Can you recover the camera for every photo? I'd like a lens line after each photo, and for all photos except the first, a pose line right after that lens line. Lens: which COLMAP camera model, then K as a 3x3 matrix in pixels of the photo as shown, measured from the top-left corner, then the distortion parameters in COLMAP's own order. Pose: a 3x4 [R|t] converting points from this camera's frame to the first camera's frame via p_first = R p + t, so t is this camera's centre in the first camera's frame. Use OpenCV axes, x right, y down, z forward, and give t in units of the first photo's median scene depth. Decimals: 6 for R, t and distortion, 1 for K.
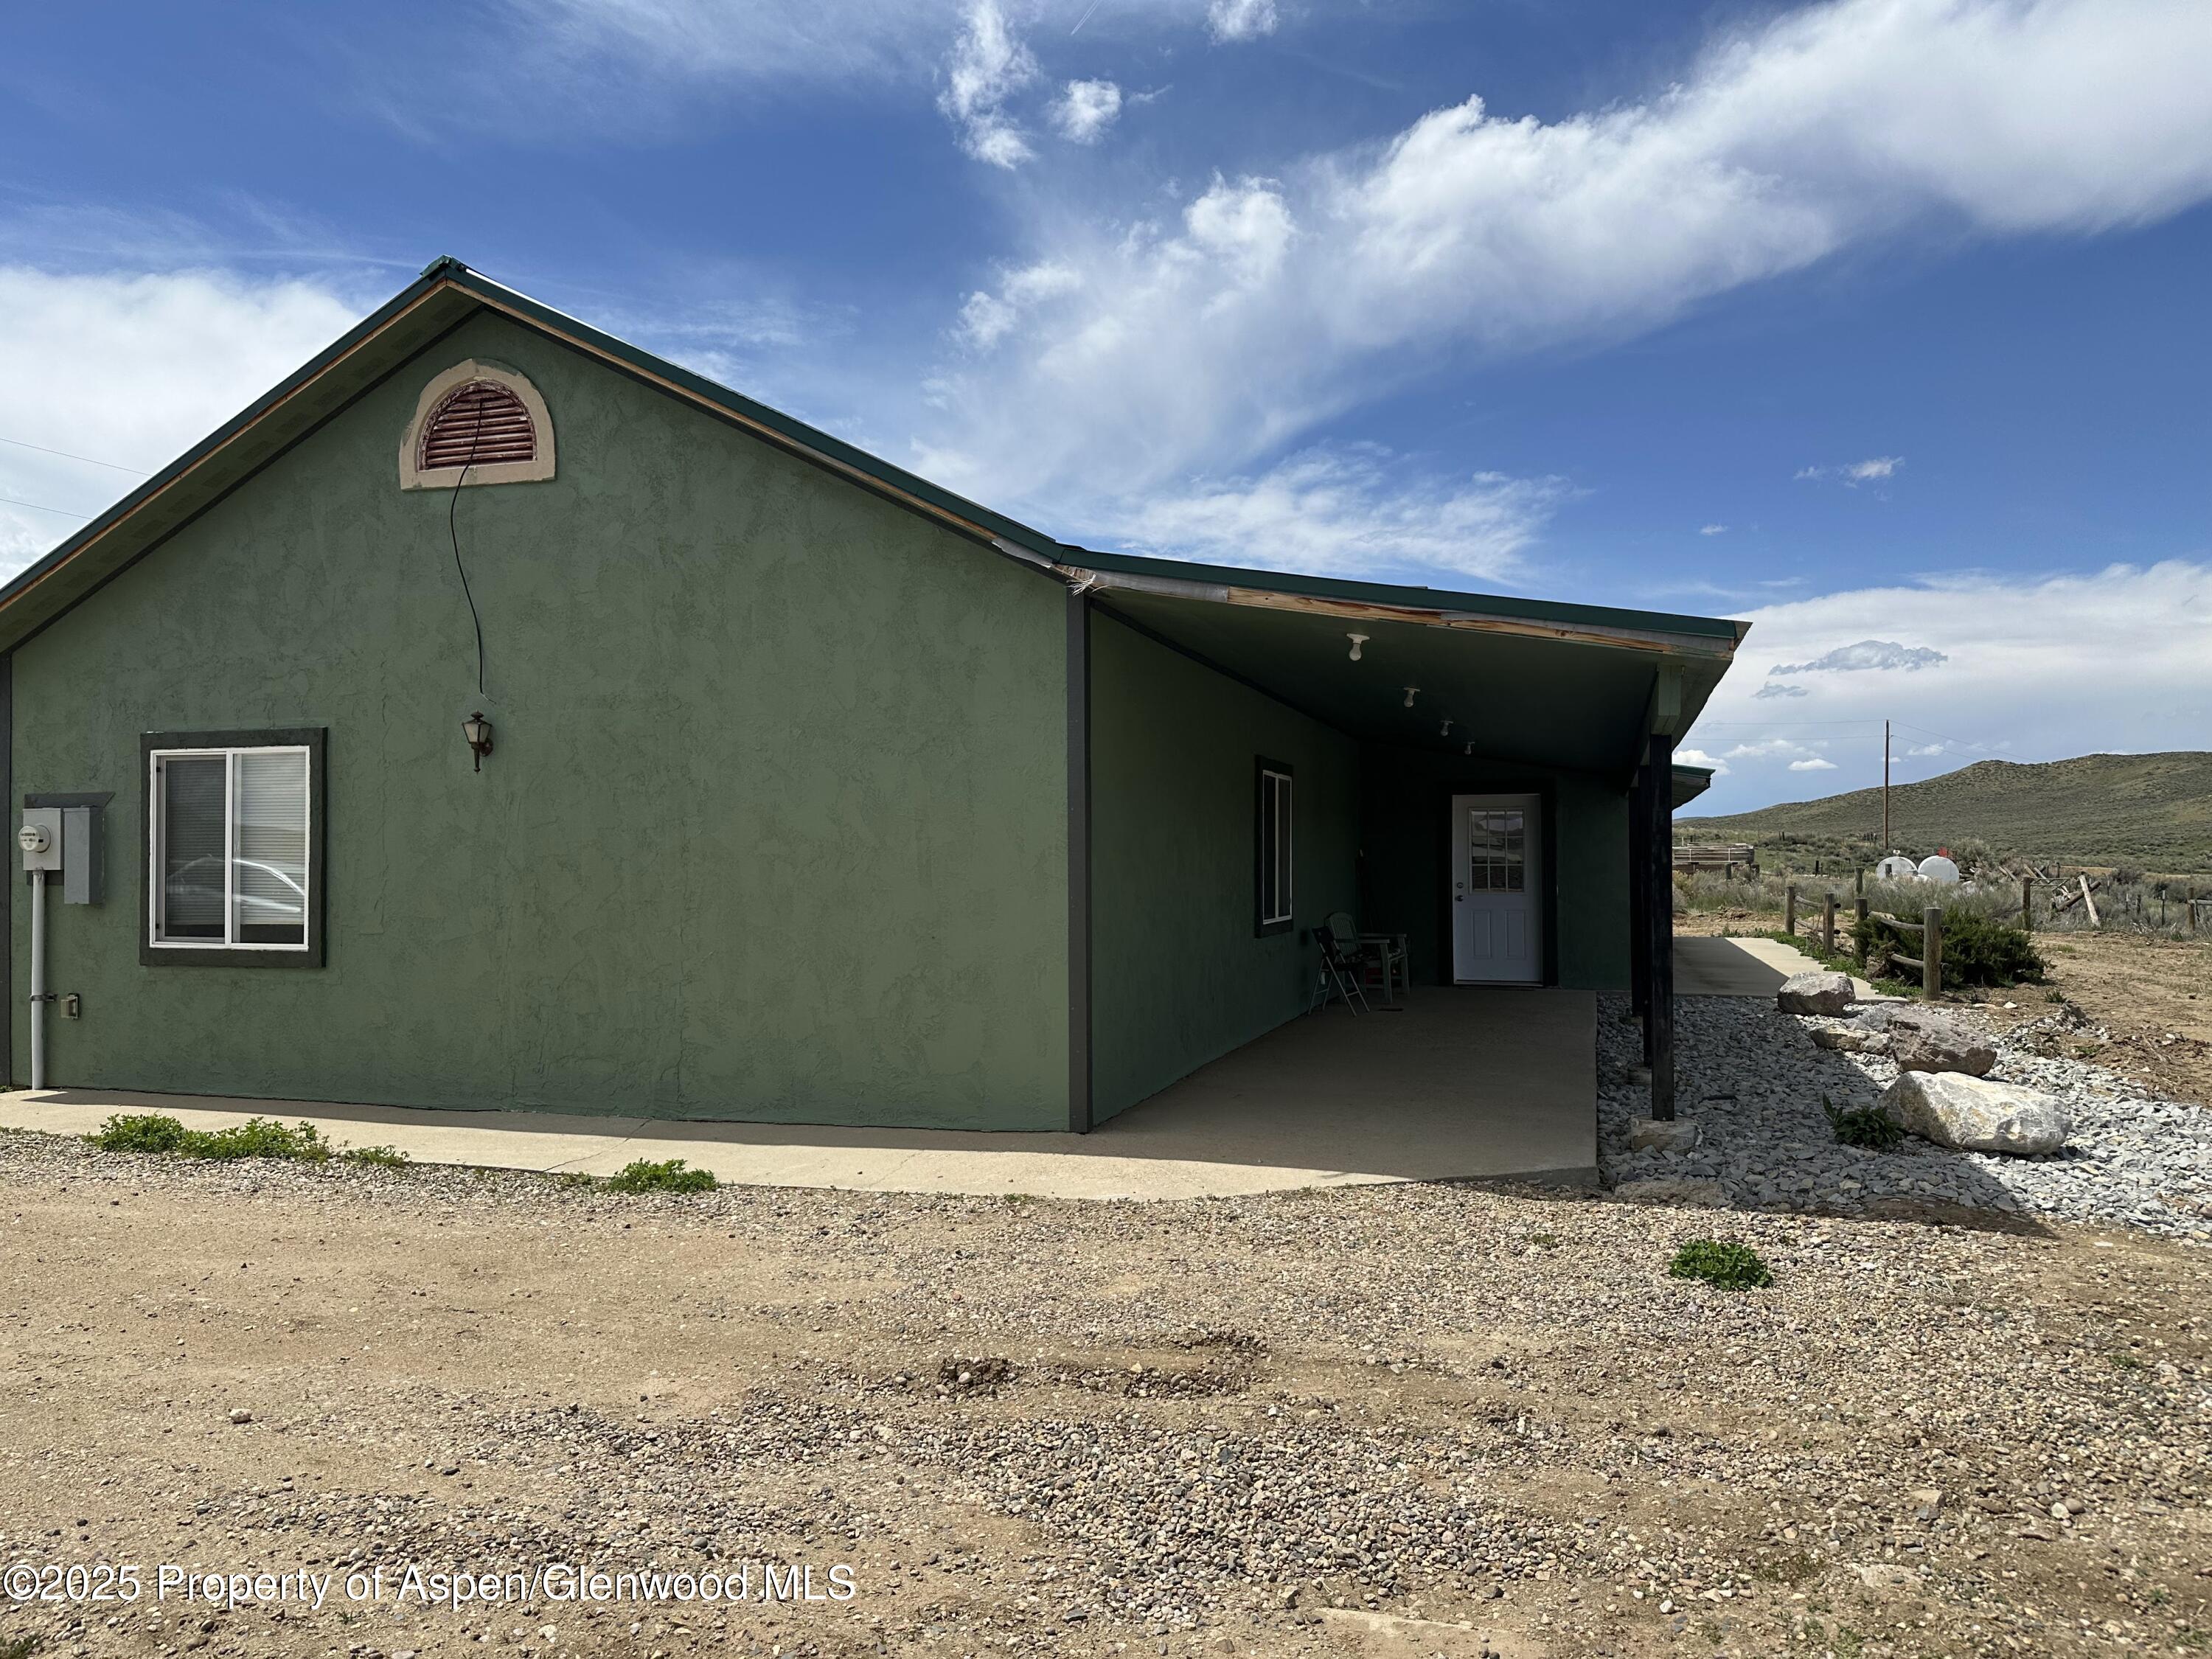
lens RADIAL K [[1524.5, 0, 1109.1], [0, 1524.5, 845.9], [0, 0, 1]] dist [0.135910, -0.187948]
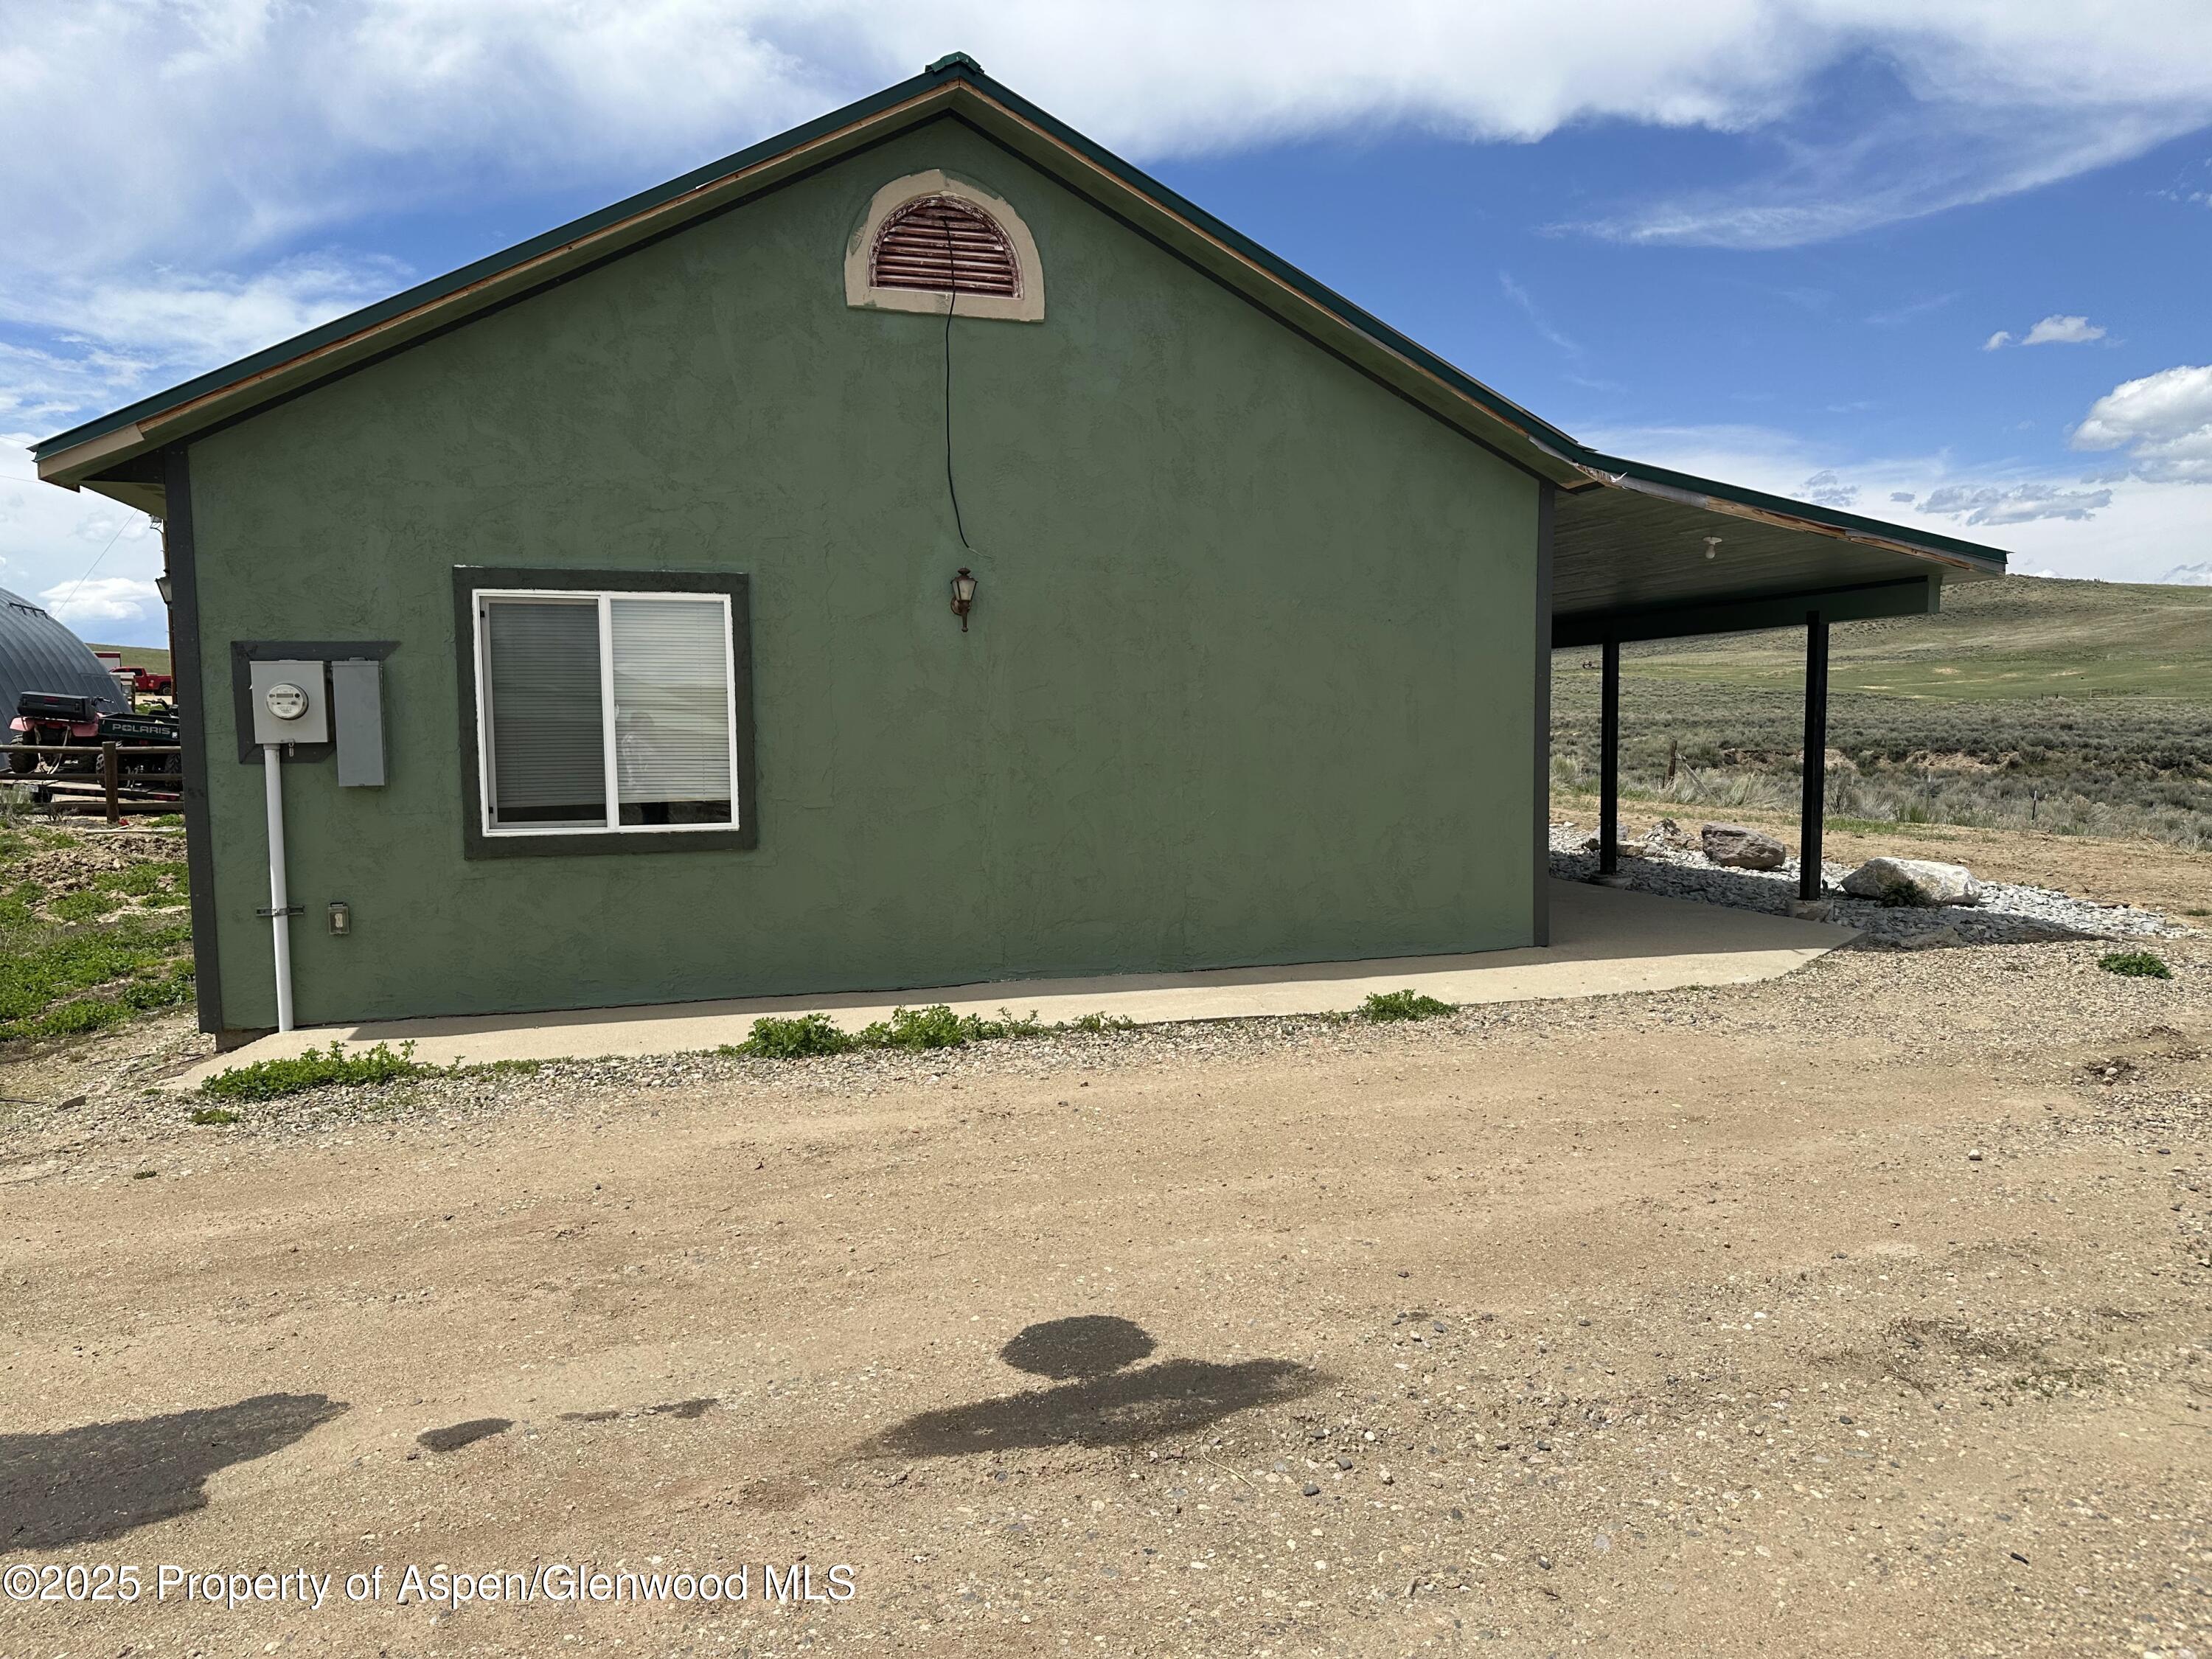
lens RADIAL K [[1524.5, 0, 1109.1], [0, 1524.5, 845.9], [0, 0, 1]] dist [0.135910, -0.187948]
pose [[0.826552, -0.054050, 0.560260, -0.835749], [0.003128, 0.995804, 0.091454, -0.002552], [-0.562852, -0.073839, 0.823253, 0.166456]]
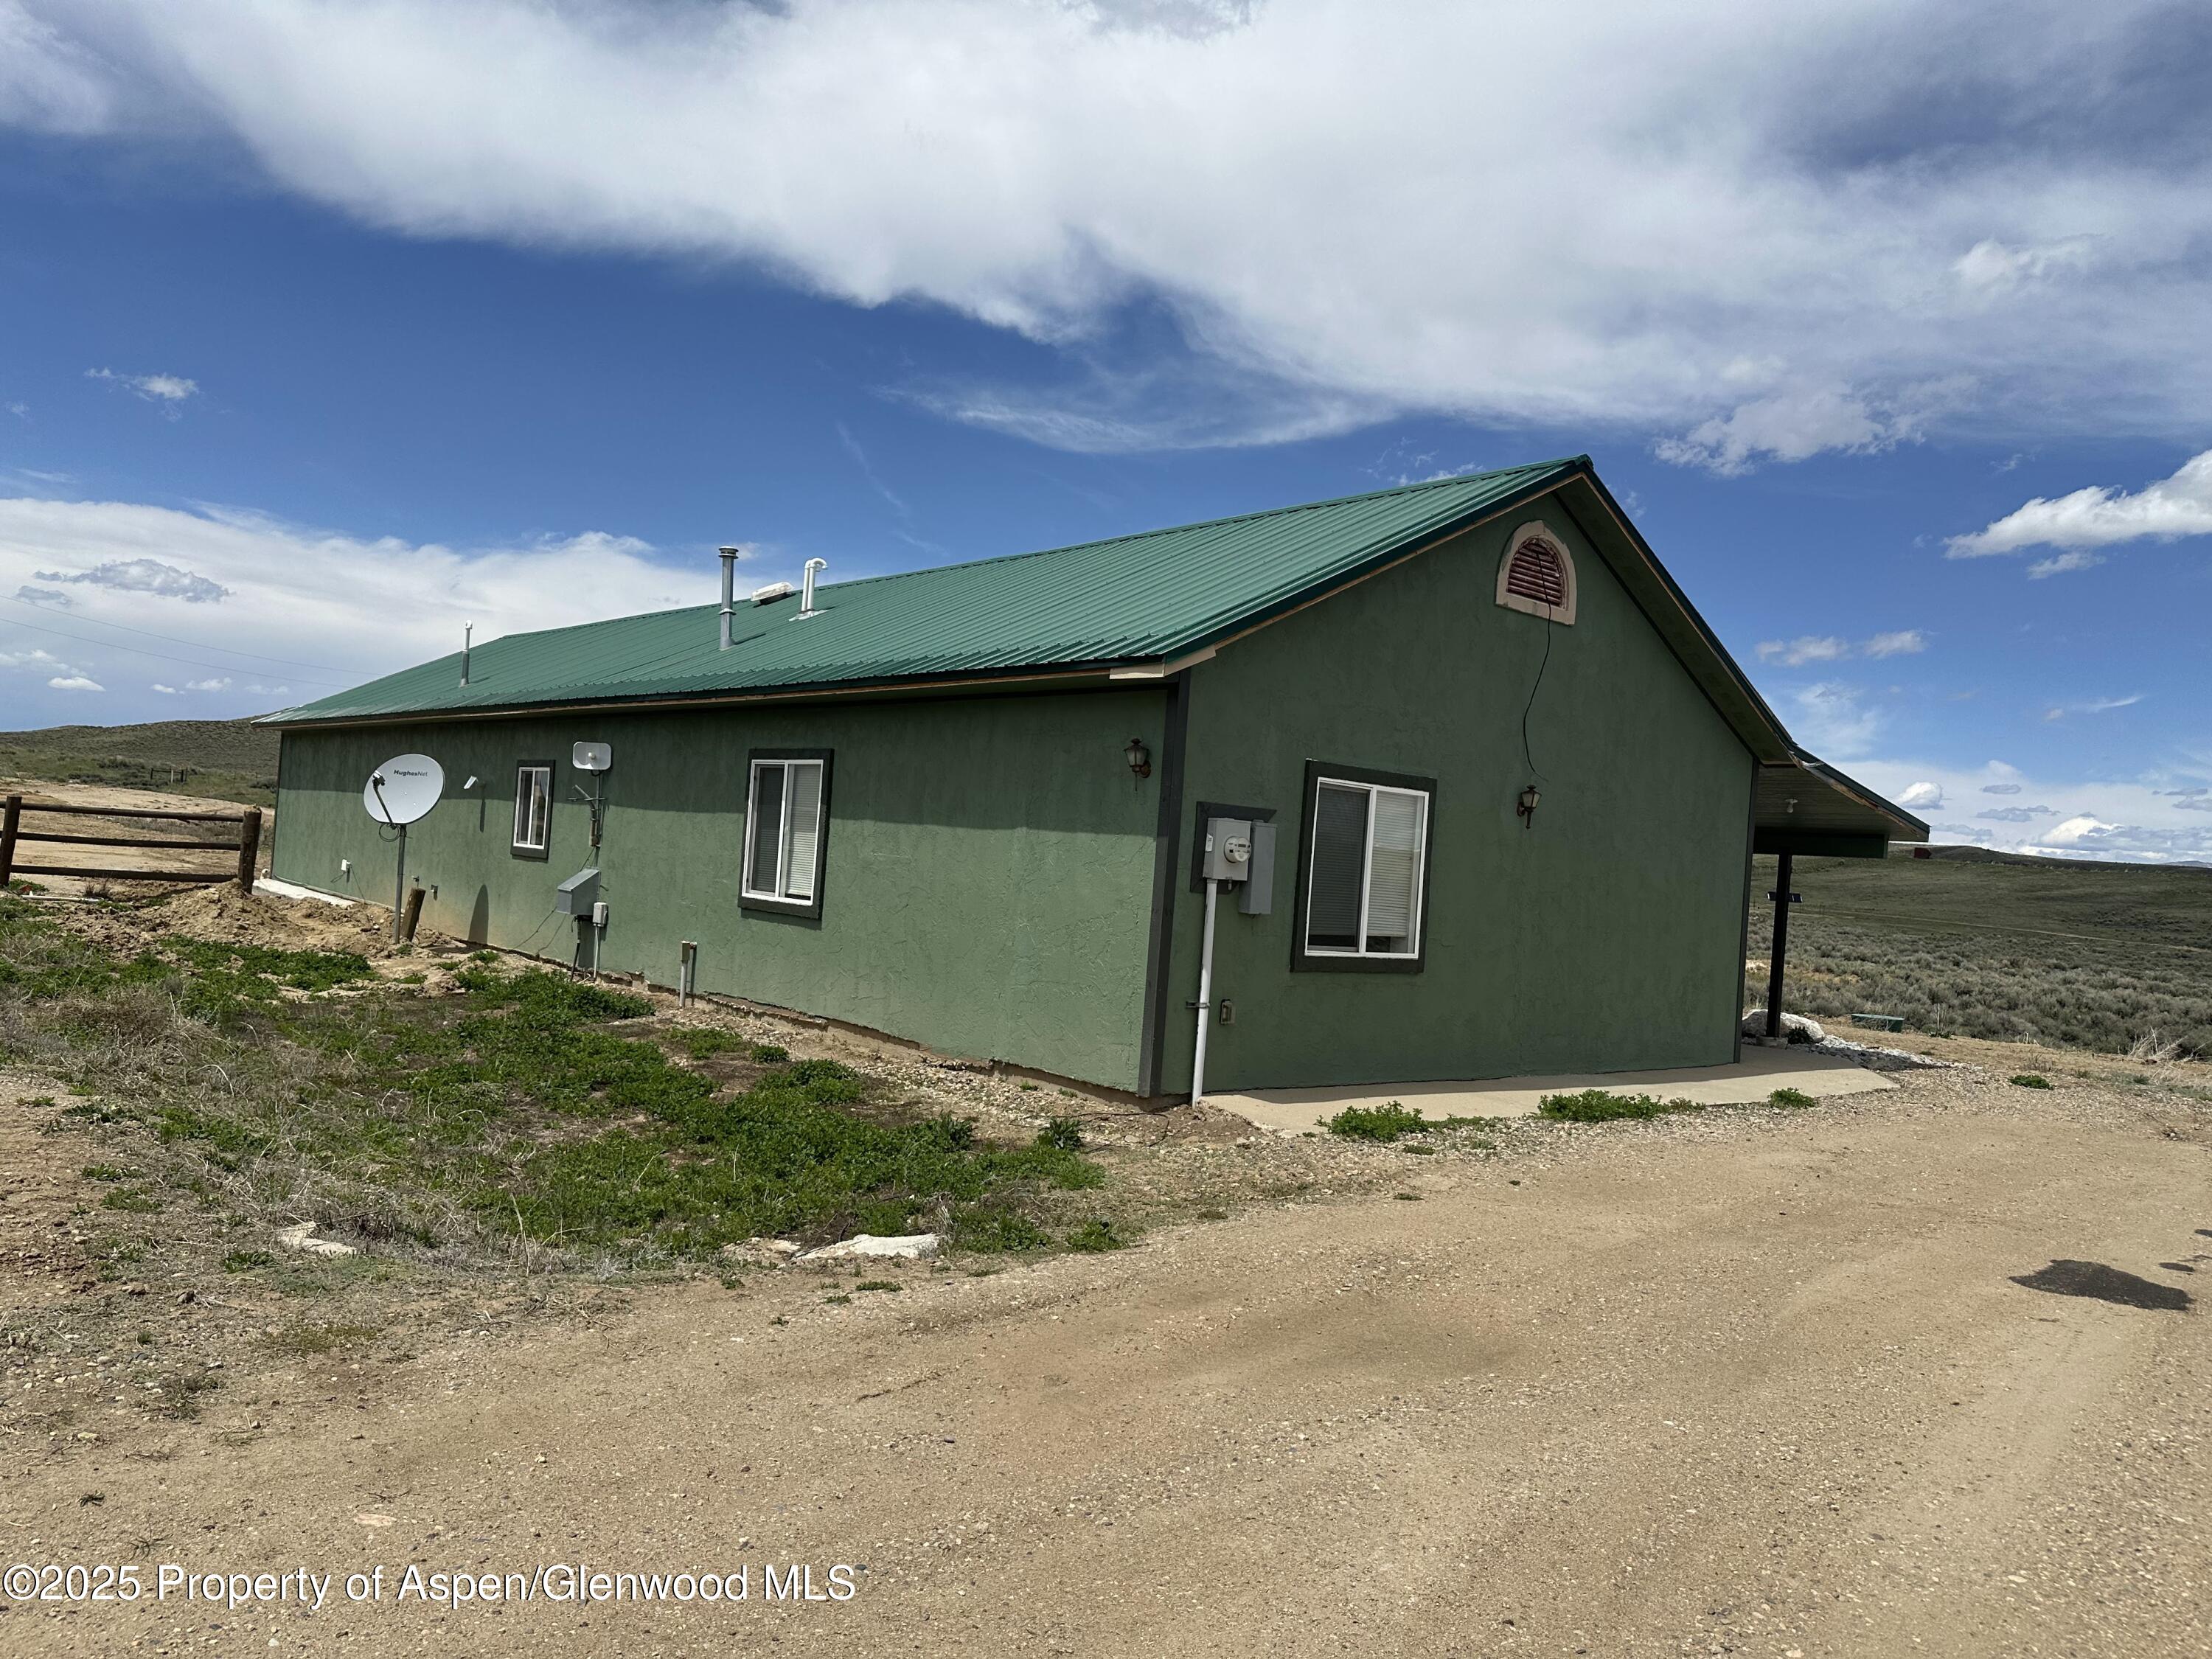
lens RADIAL K [[1524.5, 0, 1109.1], [0, 1524.5, 845.9], [0, 0, 1]] dist [0.135910, -0.187948]
pose [[0.518665, 0.050686, 0.853474, -1.687574], [-0.083190, 0.996496, -0.008624, 0.009369], [-0.850921, -0.066528, 0.521065, 0.590120]]
